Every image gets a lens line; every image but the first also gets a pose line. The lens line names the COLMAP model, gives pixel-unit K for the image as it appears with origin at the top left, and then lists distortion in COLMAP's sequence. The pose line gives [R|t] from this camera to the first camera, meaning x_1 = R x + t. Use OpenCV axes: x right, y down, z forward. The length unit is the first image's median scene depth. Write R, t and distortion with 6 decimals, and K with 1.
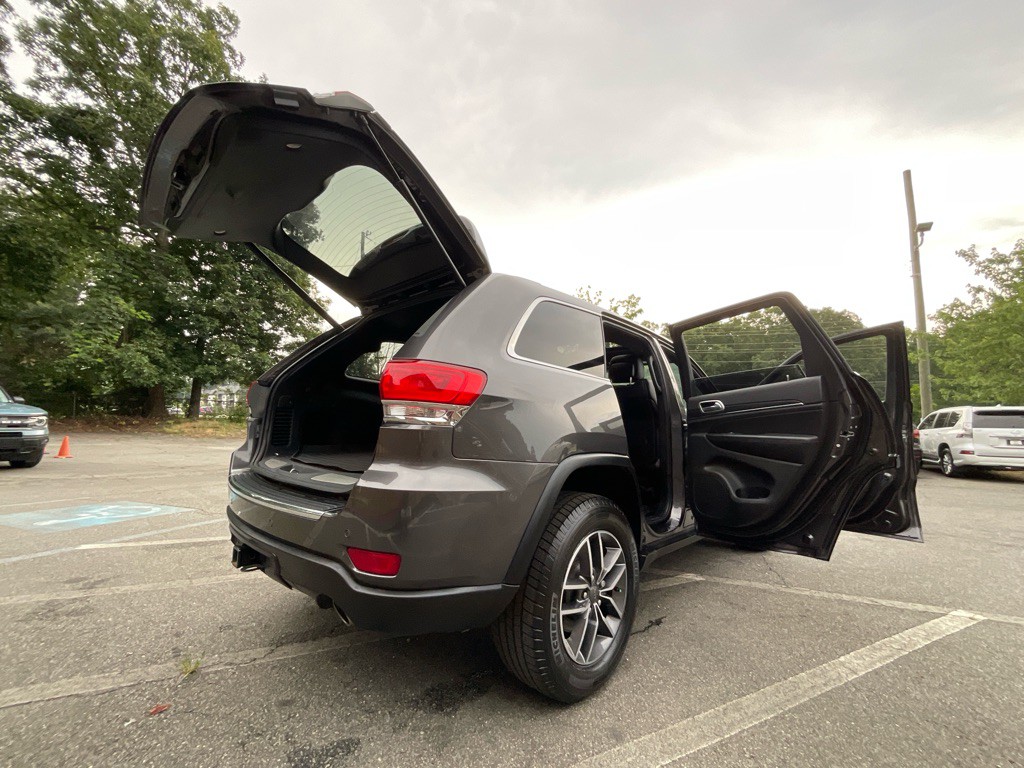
lens RADIAL K [[454.3, 0, 495.2], [0, 454.3, 387.2], [0, 0, 1]] dist [-0.031149, 0.001286]
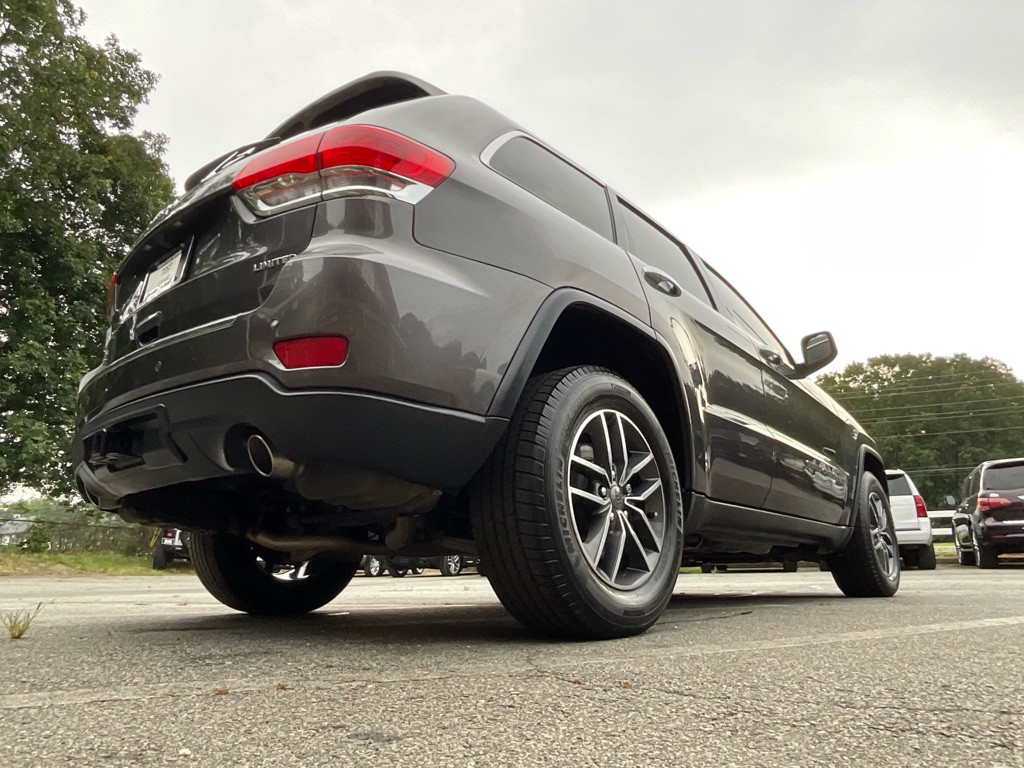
lens RADIAL K [[740.2, 0, 517.1], [0, 740.2, 364.5], [0, 0, 1]] dist [-0.021316, 0.002532]
pose [[0.995635, -0.036683, 0.085818, -0.024651], [0.053630, 0.977417, -0.204403, 0.487373], [-0.076382, 0.208113, 0.975118, -0.143978]]
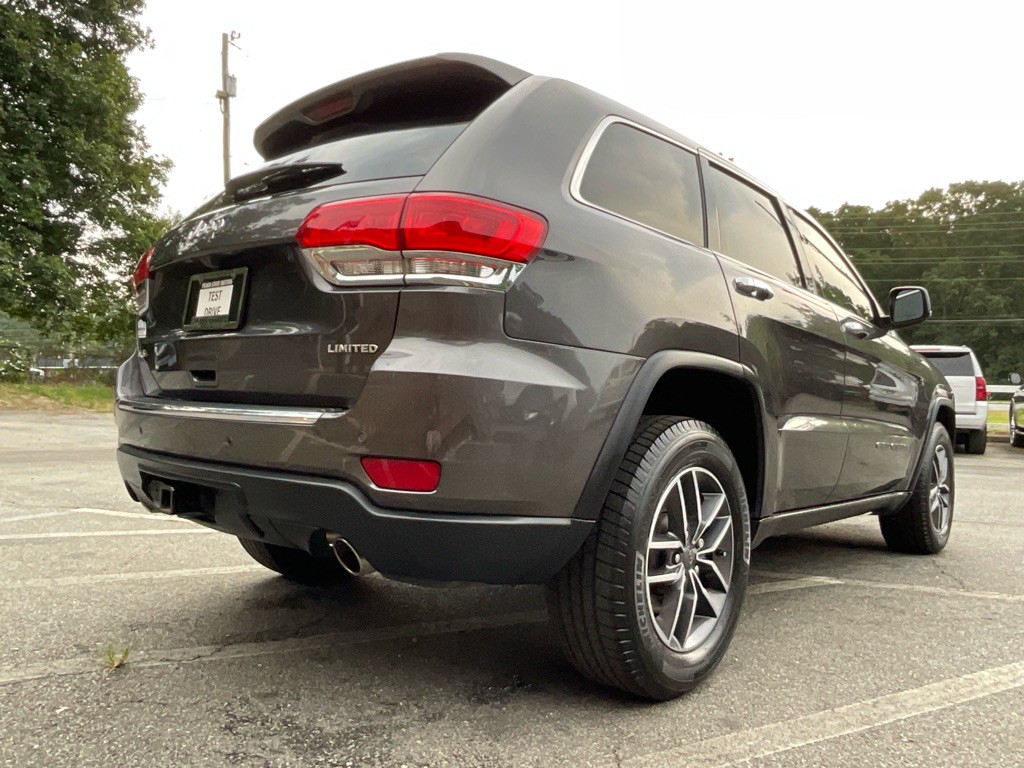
lens RADIAL K [[839.7, 0, 506.7], [0, 839.7, 406.3], [0, 0, 1]] dist [-0.034359, -0.007895]
pose [[0.998376, -0.014077, 0.055194, -0.126682], [0.009376, 0.996377, 0.084530, 0.118256], [-0.056184, -0.083875, 0.994891, -0.229661]]
